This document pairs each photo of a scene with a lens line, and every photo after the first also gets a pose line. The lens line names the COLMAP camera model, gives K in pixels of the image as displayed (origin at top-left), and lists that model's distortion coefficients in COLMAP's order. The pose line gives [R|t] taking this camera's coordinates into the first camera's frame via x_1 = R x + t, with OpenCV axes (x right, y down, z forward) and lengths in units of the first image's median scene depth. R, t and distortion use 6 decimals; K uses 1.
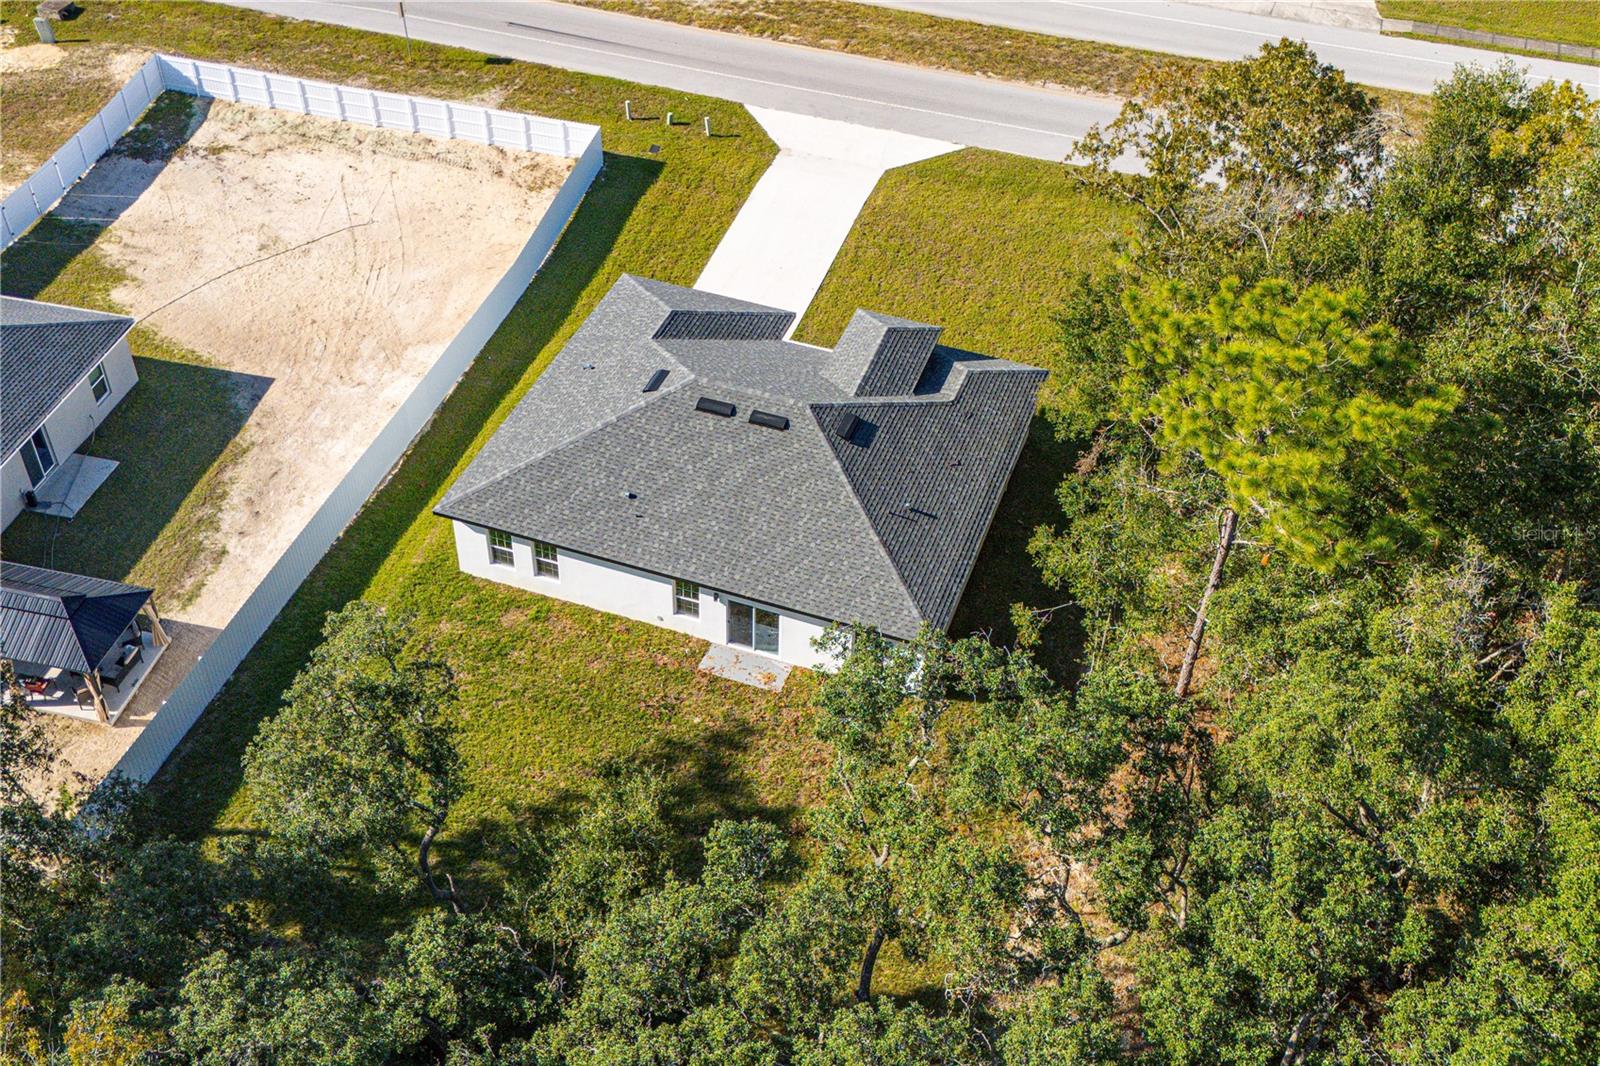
lens RADIAL K [[1443.8, 0, 800.0], [0, 1443.8, 533.0], [0, 0, 1]] dist [0.014338, 0.002760]
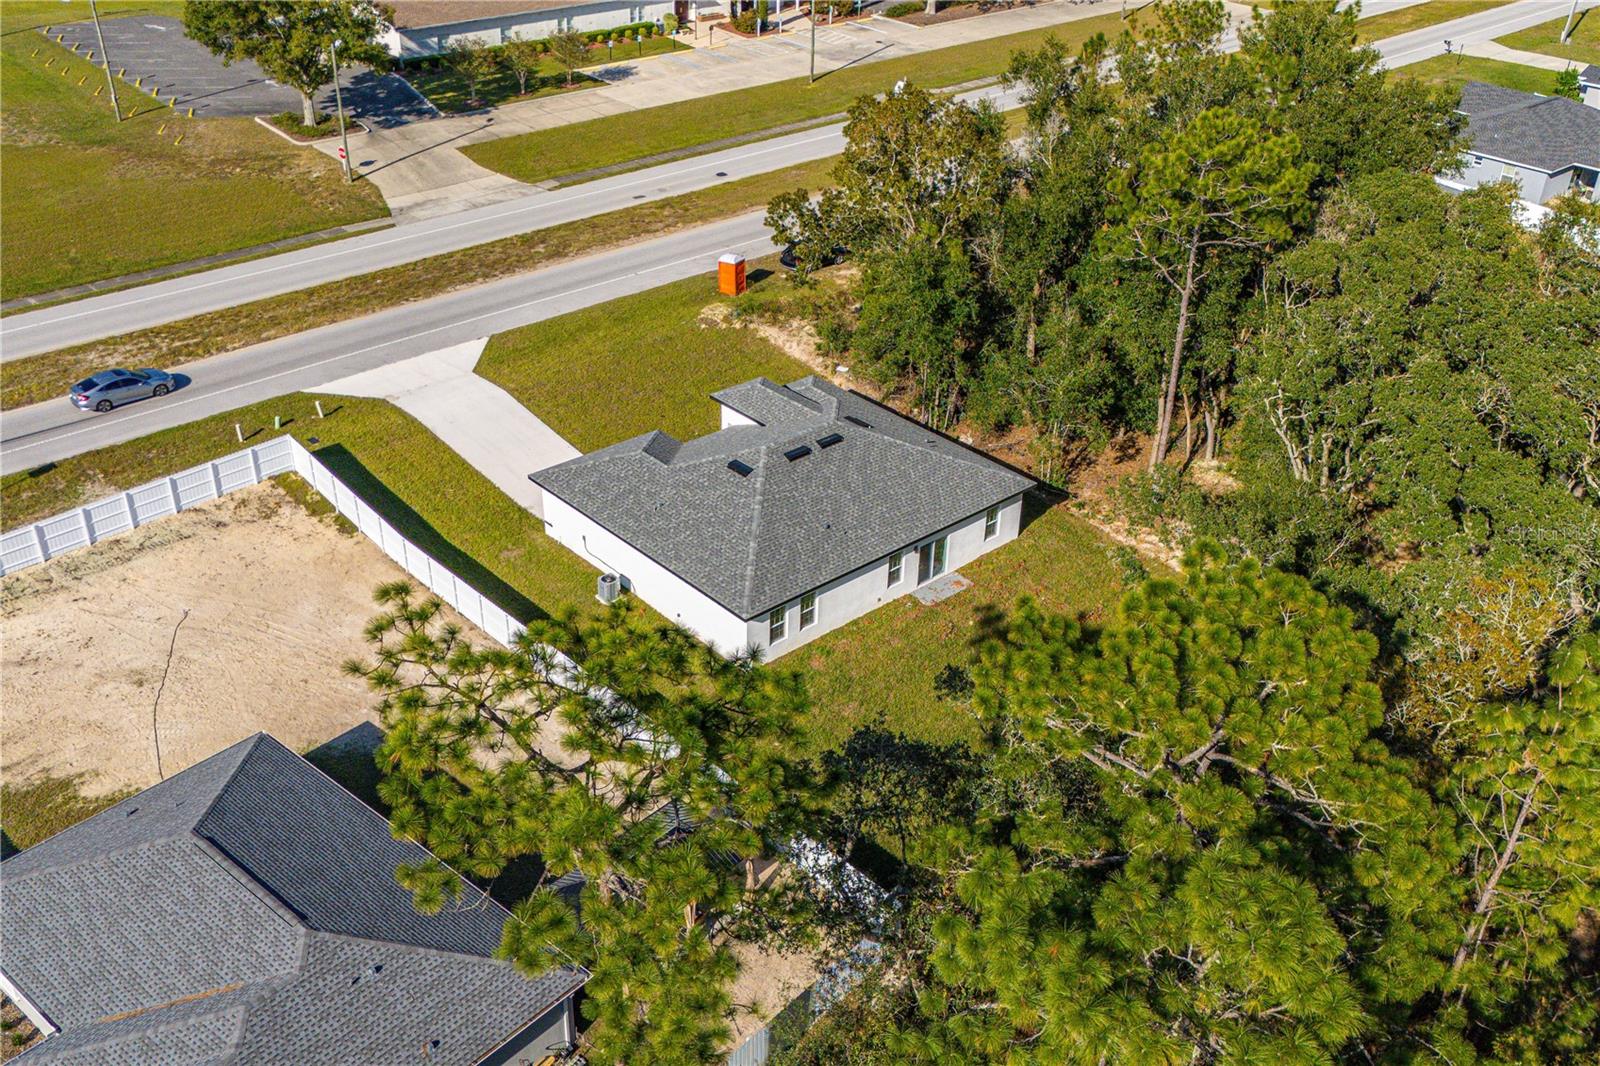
lens RADIAL K [[1443.8, 0, 800.0], [0, 1443.8, 533.0], [0, 0, 1]] dist [0.014338, 0.002760]
pose [[0.499778, -0.464780, 0.730891, -1.037007], [0.596718, 0.796395, 0.098403, -0.156315], [-0.627813, 0.386956, 0.675363, 0.151861]]
